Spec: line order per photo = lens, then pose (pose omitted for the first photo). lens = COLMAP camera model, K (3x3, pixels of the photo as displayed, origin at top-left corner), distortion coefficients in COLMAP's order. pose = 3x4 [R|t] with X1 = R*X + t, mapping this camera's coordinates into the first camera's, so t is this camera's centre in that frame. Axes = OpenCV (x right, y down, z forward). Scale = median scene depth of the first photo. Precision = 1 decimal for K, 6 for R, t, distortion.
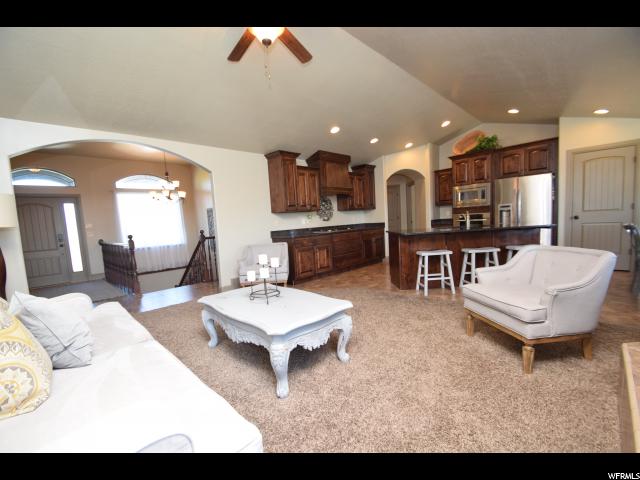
lens RADIAL K [[284.5, 0, 320.4], [0, 284.5, 246.5], [0, 0, 1]] dist [-0.000527, 0.000191]
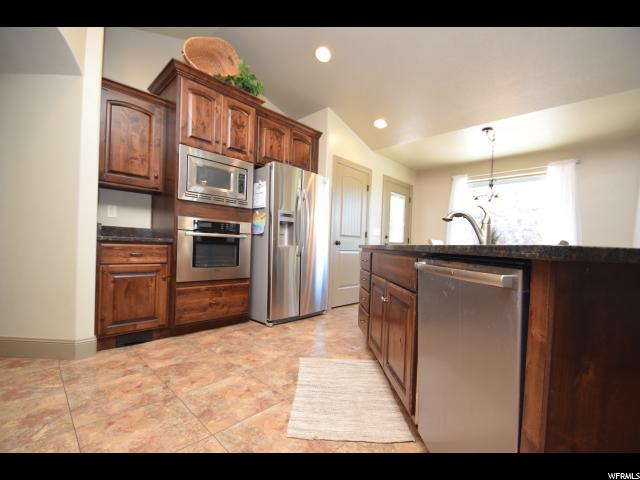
lens RADIAL K [[284.5, 0, 320.4], [0, 284.5, 246.5], [0, 0, 1]] dist [-0.000527, 0.000191]
pose [[-0.011625, 0.052864, 0.998534, 0.095019], [0.056981, 0.997014, -0.052121, -0.043830], [-0.998308, 0.056292, -0.014603, 0.852691]]
